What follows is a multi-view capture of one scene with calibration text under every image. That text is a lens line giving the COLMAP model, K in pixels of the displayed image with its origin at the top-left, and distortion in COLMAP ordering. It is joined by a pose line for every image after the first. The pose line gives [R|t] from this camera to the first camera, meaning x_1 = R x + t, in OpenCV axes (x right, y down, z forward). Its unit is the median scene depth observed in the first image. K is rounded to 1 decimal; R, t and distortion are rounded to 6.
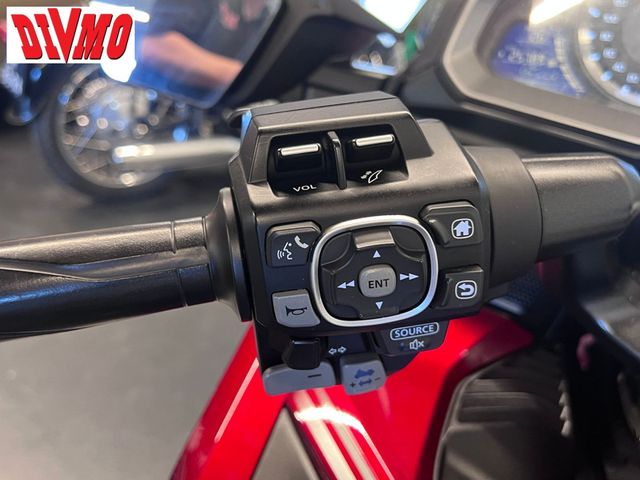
lens RADIAL K [[599.6, 0, 319.9], [0, 599.6, 239.5], [0, 0, 1]] dist [0.024978, 0.000000]
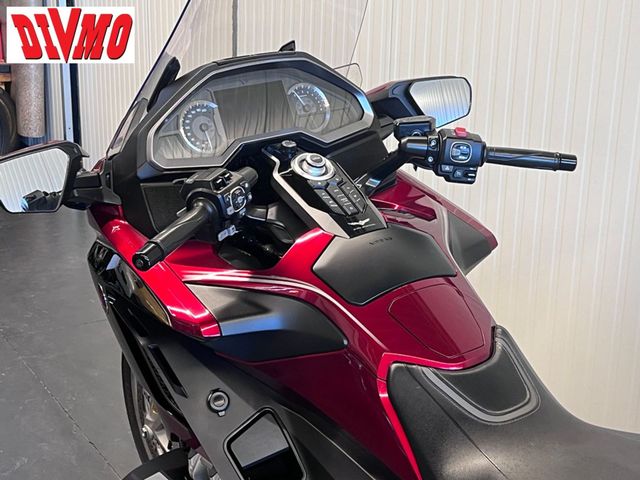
lens RADIAL K [[1031.1, 0, 317.1], [0, 1031.1, 241.2], [0, 0, 1]] dist [0.118548, 0.000000]
pose [[0.594934, -0.347068, 0.724980, -5.839388], [0.444014, 0.893766, 0.063503, 0.115661], [-0.670003, 0.284122, 0.685836, -5.228547]]
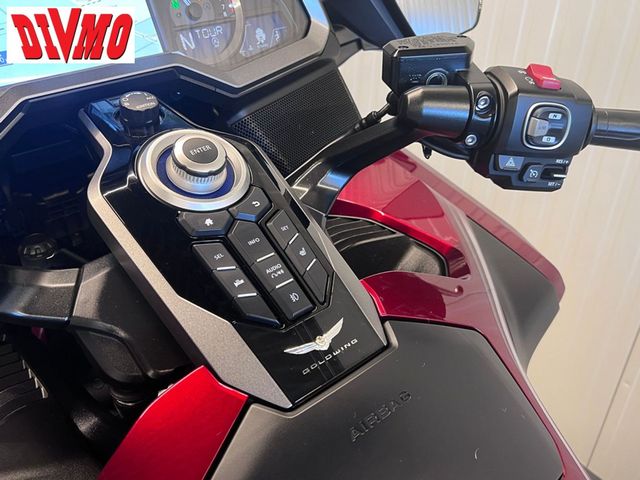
lens RADIAL K [[599.6, 0, 317.9], [0, 599.6, 239.4], [0, 0, 1]] dist [0.024978, 0.000000]
pose [[0.522415, -0.515547, 0.679187, 0.037838], [0.435382, 0.846141, 0.307390, -0.175894], [-0.733161, 0.135121, 0.666496, -0.507570]]
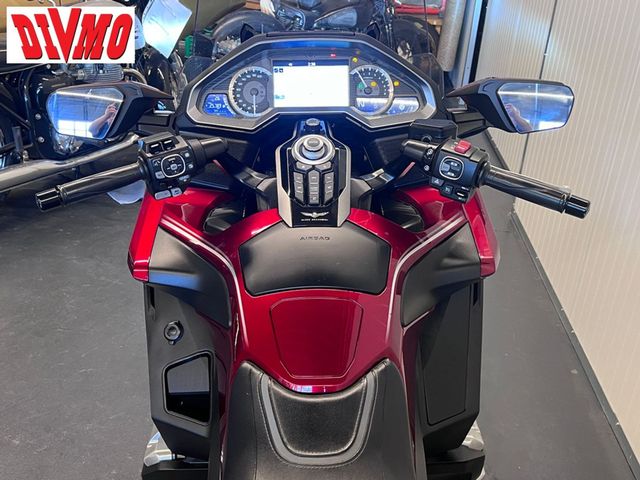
lens RADIAL K [[715.2, 0, 320.8], [0, 715.2, 244.2], [0, 0, 1]] dist [0.109242, 0.000000]
pose [[0.944814, -0.206848, 0.254047, -0.437882], [0.210896, 0.977441, 0.011509, 0.934538], [-0.250696, 0.042703, 0.967123, -5.477538]]
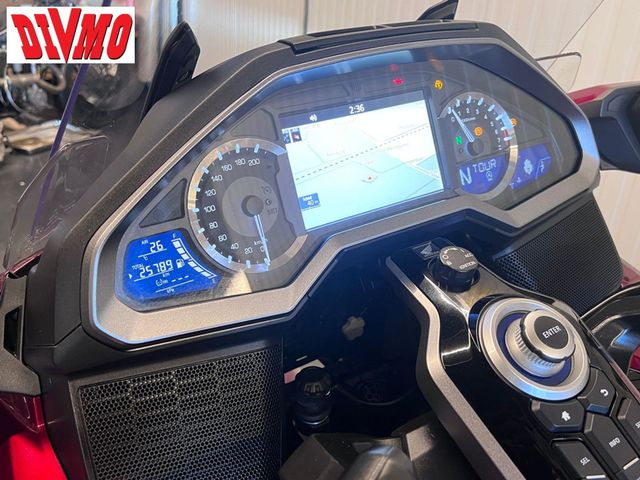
lens RADIAL K [[599.6, 0, 320.2], [0, 599.6, 238.6], [0, 0, 1]] dist [0.024978, 0.000000]
pose [[0.640530, -0.425329, 0.639388, -0.218151], [0.398553, 0.895816, 0.196644, -0.966935], [-0.656412, 0.128874, 0.743313, 0.165017]]
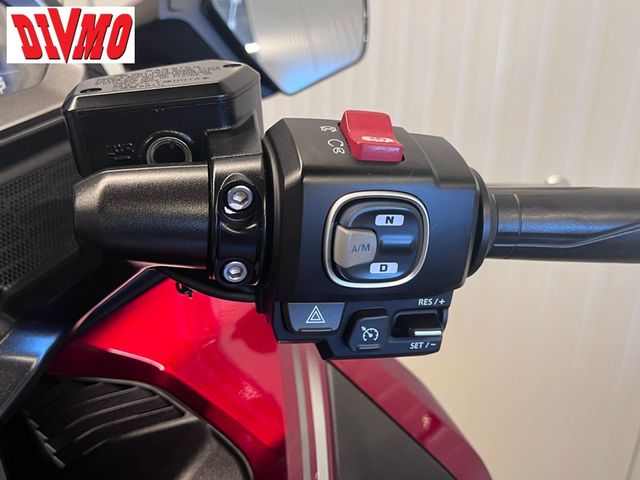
lens RADIAL K [[599.6, 0, 314.1], [0, 599.6, 238.3], [0, 0, 1]] dist [0.024978, 0.000000]
pose [[0.498291, -0.488333, 0.716406, 1.553620], [0.486444, 0.841451, 0.235227, 0.263431], [-0.717690, 0.231280, 0.656834, -0.279958]]
